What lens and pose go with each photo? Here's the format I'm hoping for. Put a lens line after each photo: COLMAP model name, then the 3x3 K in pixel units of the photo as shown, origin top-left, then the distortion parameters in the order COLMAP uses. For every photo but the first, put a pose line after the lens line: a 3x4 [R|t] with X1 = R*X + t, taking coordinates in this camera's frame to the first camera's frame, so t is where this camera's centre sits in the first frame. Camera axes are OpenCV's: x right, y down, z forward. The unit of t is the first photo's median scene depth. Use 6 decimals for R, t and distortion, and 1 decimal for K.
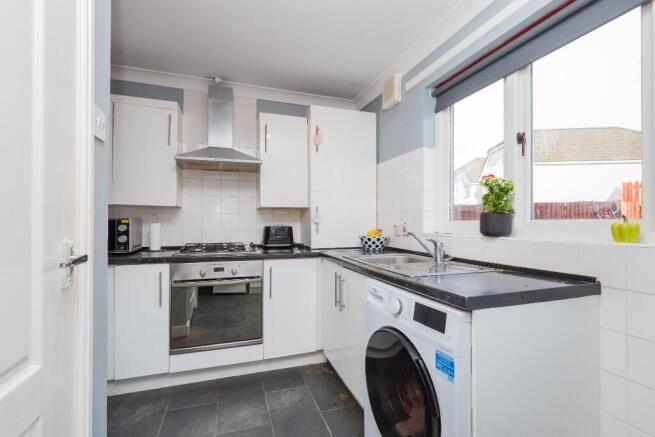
lens RADIAL K [[293.2, 0, 328.1], [0, 293.2, 217.0], [0, 0, 1]] dist [0.017383, -0.000645]
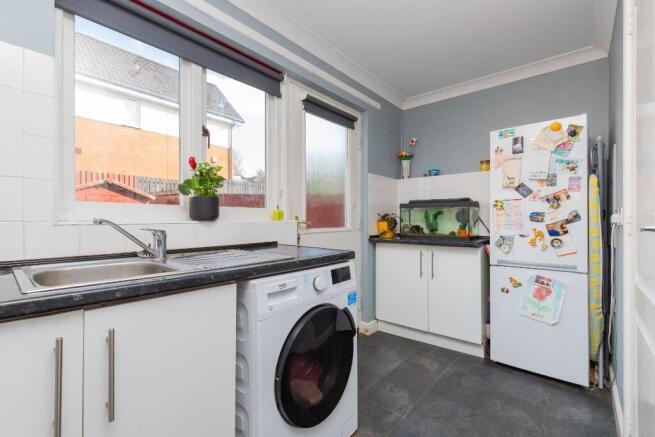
lens RADIAL K [[293.2, 0, 328.9], [0, 293.2, 223.1], [0, 0, 1]] dist [0.017383, -0.000645]
pose [[-0.497108, -0.001397, 0.867687, -0.206420], [-0.003215, 0.999995, -0.000231, 0.028524], [-0.867682, -0.002904, -0.497110, 0.452462]]
